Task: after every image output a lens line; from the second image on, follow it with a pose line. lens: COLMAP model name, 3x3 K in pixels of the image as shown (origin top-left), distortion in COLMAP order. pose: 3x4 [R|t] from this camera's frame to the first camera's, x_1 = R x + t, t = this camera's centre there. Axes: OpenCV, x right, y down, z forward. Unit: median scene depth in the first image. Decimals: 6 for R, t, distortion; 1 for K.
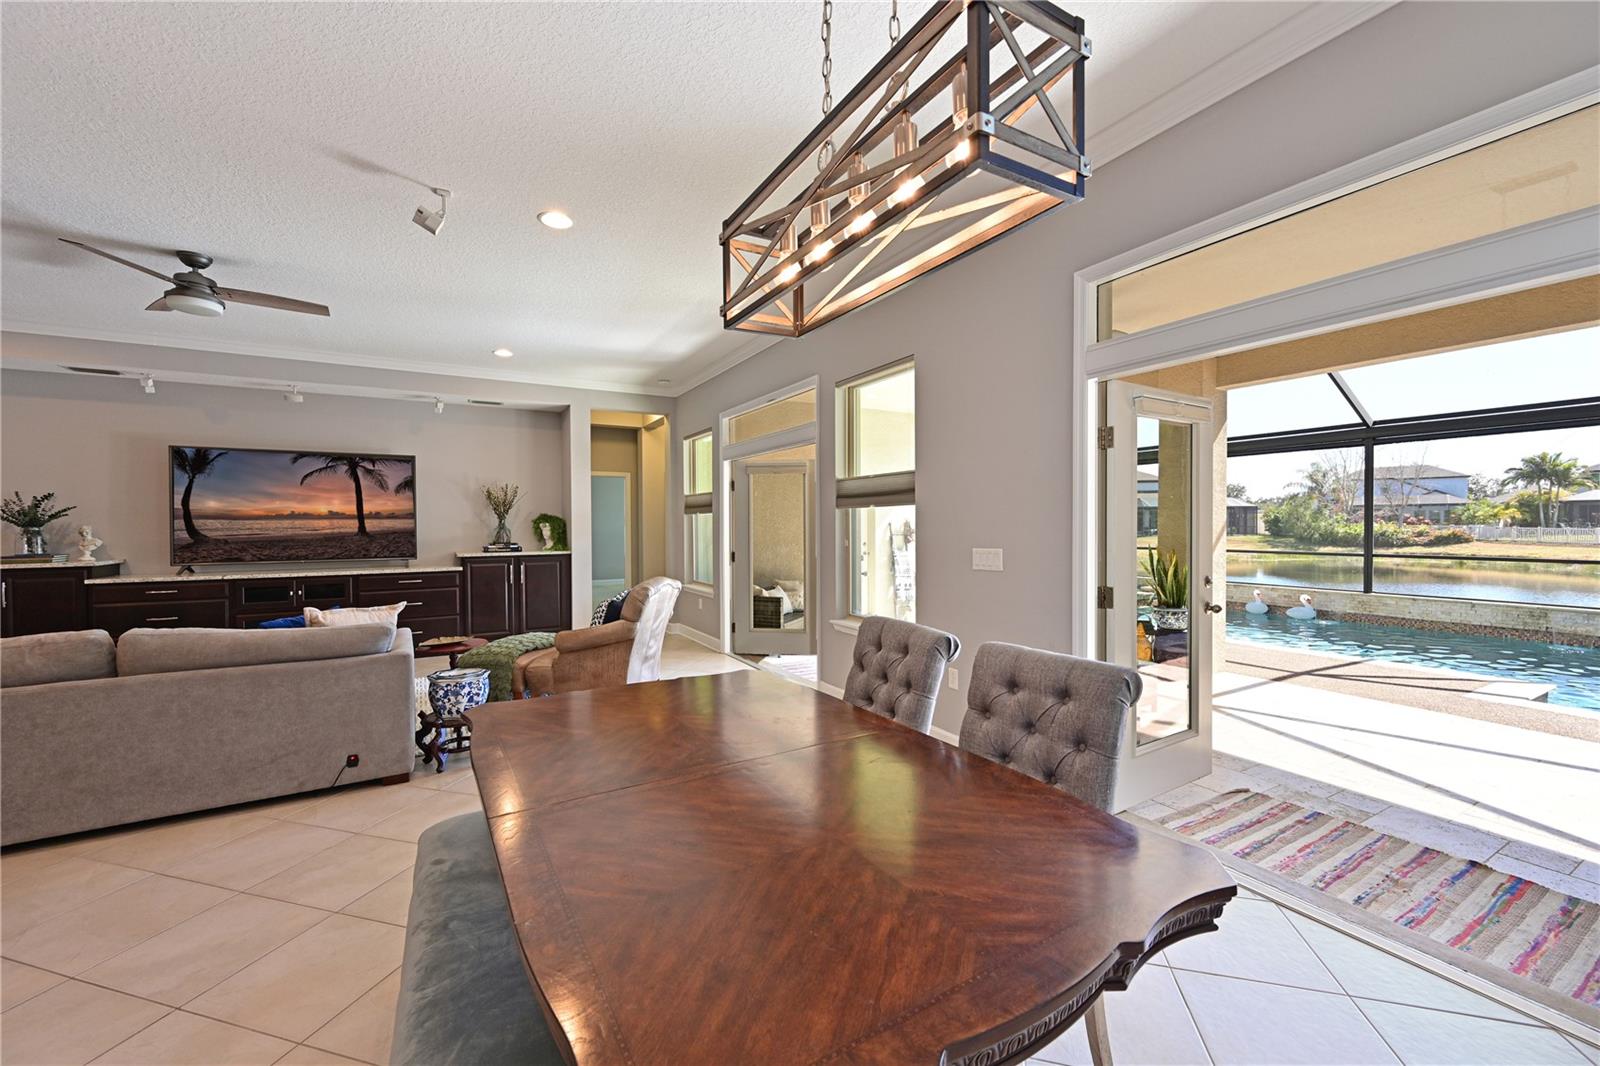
lens RADIAL K [[624.8, 0, 799.6], [0, 624.8, 534.9], [0, 0, 1]] dist [-0.004639, 0.001164]
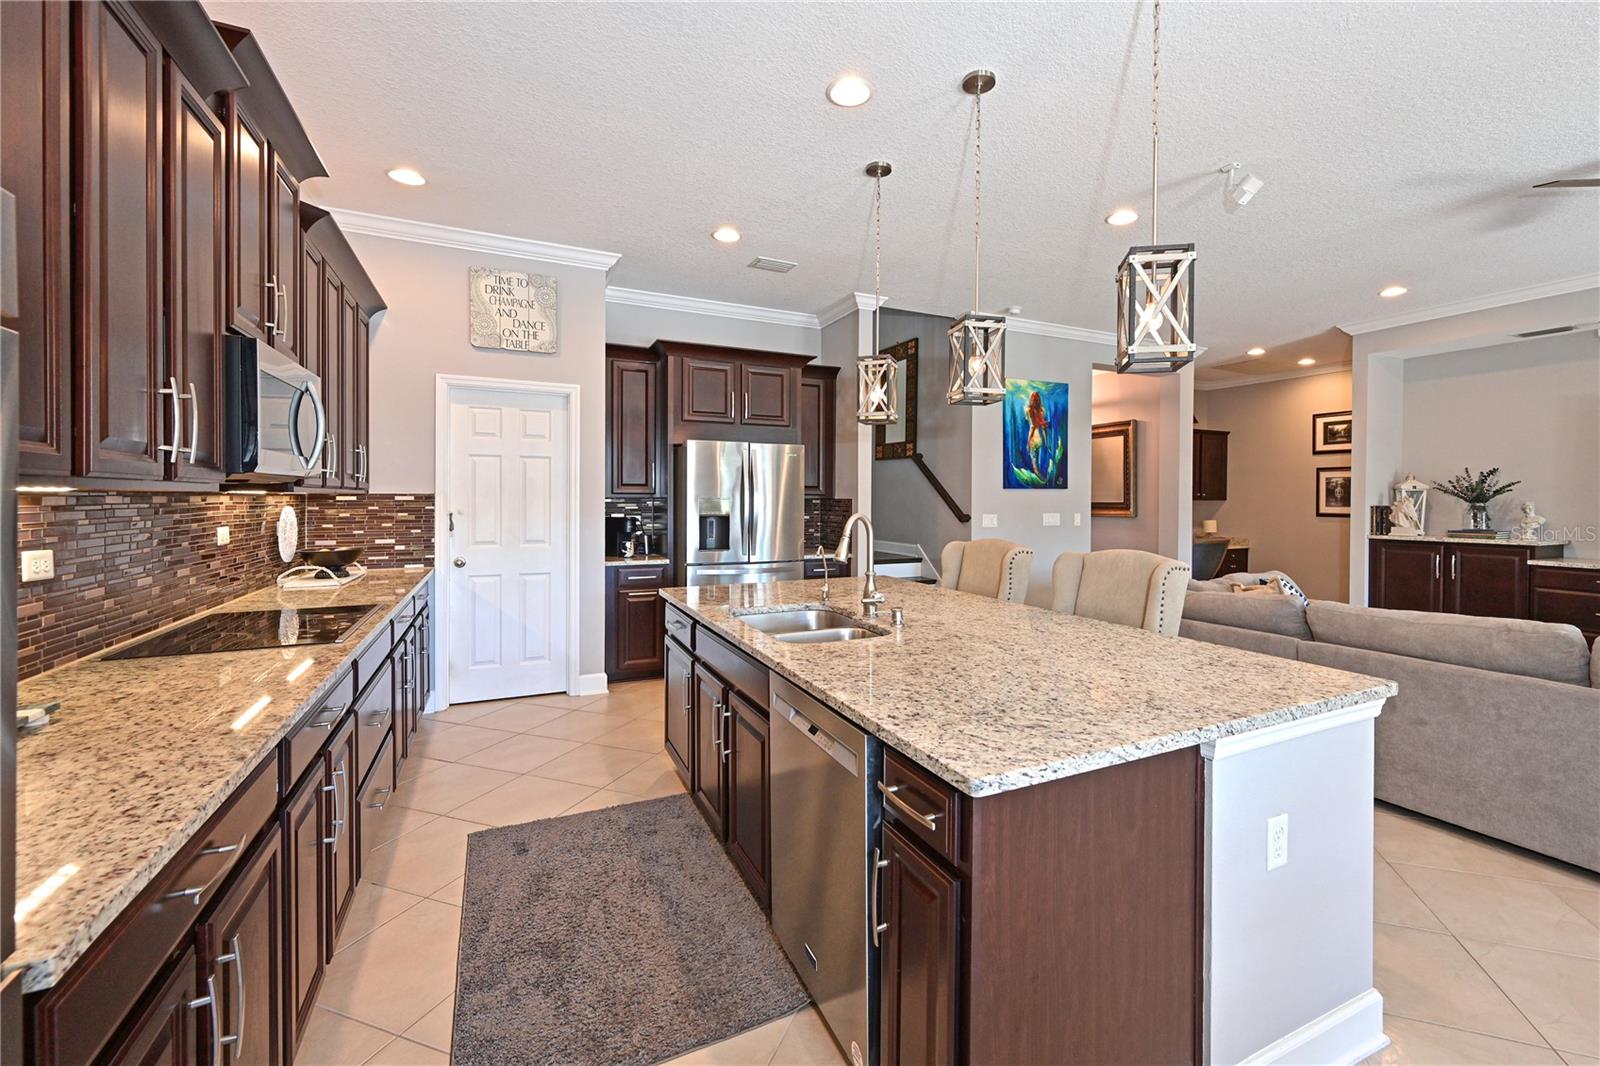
lens RADIAL K [[674.4, 0, 832.5], [0, 674.4, 505.7], [0, 0, 1]] dist [-0.005024, 0.001024]
pose [[-0.066793, 0.012782, -0.997685, -0.071716], [-0.022180, 0.999652, 0.014292, -0.000314], [0.997520, 0.023083, -0.066486, 0.027507]]
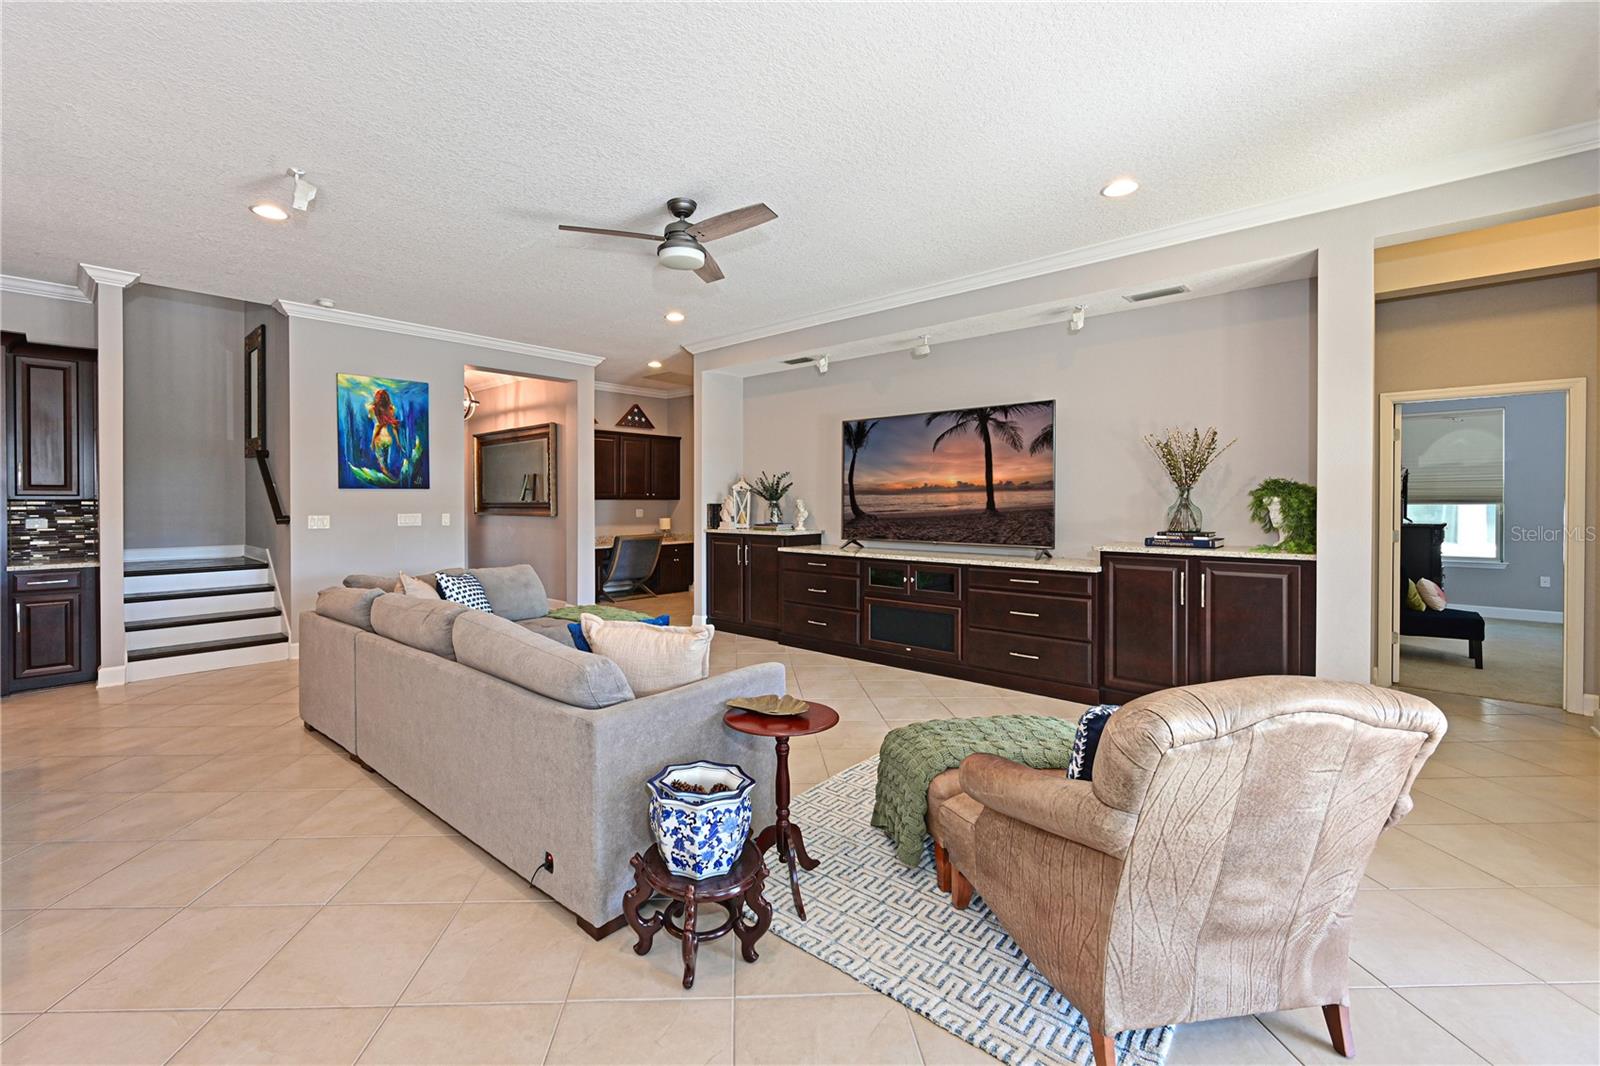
lens RADIAL K [[674.4, 0, 754.6], [0, 674.4, 504.4], [0, 0, 1]] dist [-0.005024, 0.001024]
pose [[0.284990, 0.007932, -0.958498, 0.005201], [-0.016894, 0.999852, 0.003251, -0.007780], [0.958382, 0.015266, 0.285082, 0.533868]]
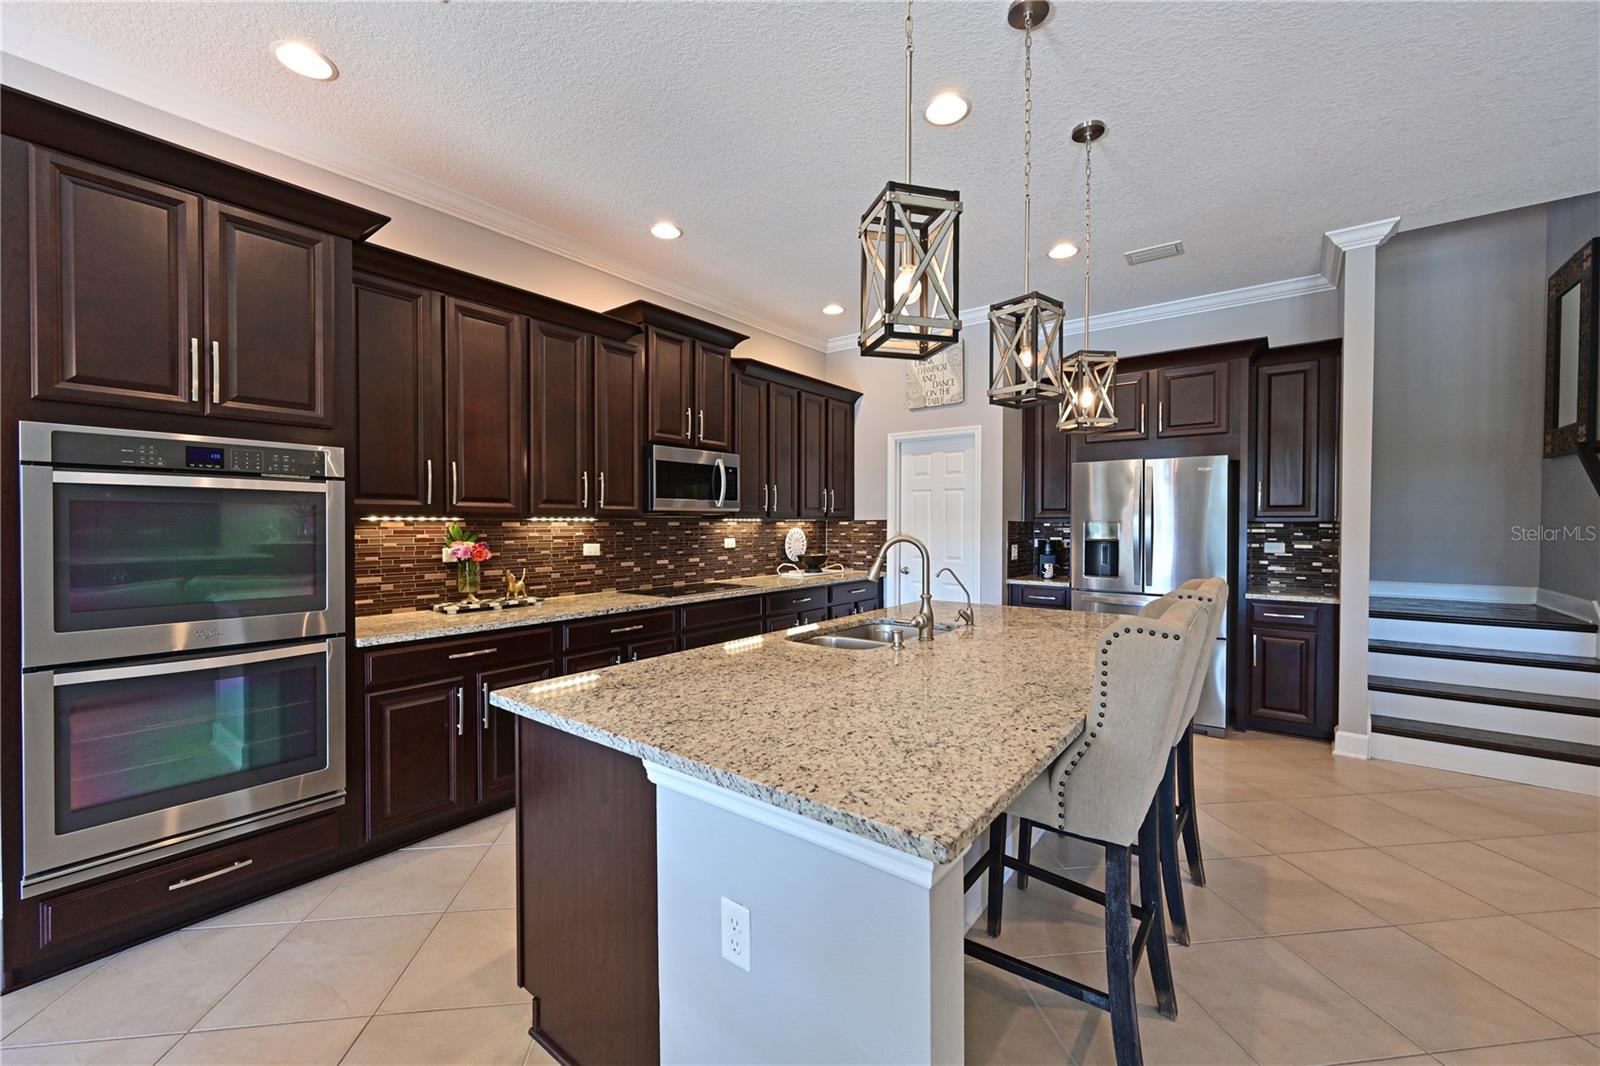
lens RADIAL K [[624.8, 0, 792.9], [0, 624.8, 532.9], [0, 0, 1]] dist [-0.004639, 0.001164]
pose [[-0.929080, 0.008750, -0.369776, -0.283524], [-0.004191, 0.999407, 0.034179, -0.005197], [0.369856, 0.033304, -0.928492, 0.368893]]
